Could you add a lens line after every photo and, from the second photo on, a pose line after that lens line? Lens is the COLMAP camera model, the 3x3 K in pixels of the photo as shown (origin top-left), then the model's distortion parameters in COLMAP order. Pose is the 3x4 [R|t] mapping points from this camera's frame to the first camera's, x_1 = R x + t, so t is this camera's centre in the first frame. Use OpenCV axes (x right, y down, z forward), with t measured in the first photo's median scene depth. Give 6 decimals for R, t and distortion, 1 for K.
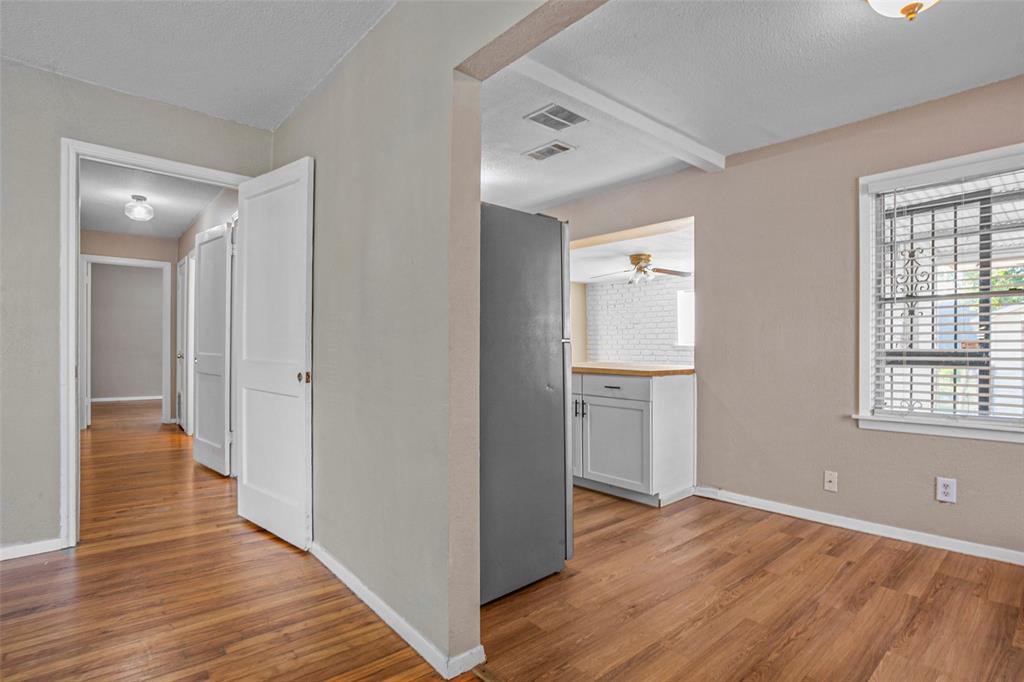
lens RADIAL K [[513.1, 0, 524.1], [0, 513.1, 326.5], [0, 0, 1]] dist [-0.097228, 0.032992]
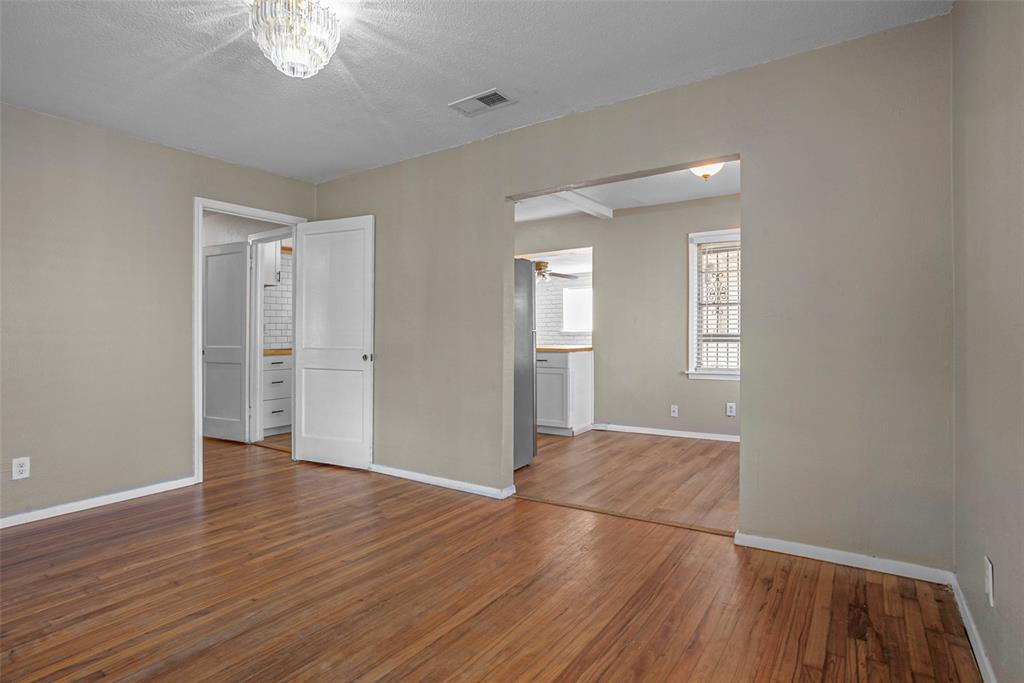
lens RADIAL K [[523.6, 0, 512.0], [0, 523.6, 341.5], [0, 0, 1]] dist [-0.026946, 0.000115]
pose [[0.971201, -0.022762, 0.237172, -0.359401], [0.009684, 0.998375, 0.056159, -0.034114], [-0.238065, -0.052245, 0.969843, -0.630478]]
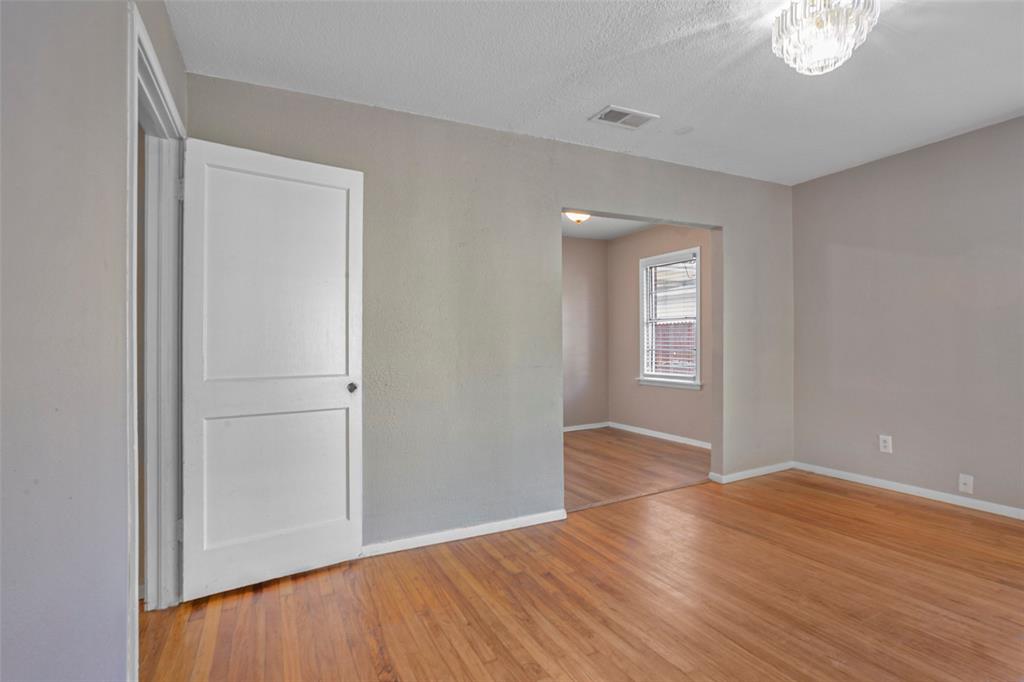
lens RADIAL K [[507.2, 0, 512.0], [0, 507.2, 341.0], [0, 0, 1]] dist [-0.034924, 0.000237]
pose [[0.264280, -0.007262, 0.964419, -1.255455], [-0.010065, 0.999896, 0.010287, -0.003273], [-0.964393, -0.012425, 0.264180, 0.404295]]
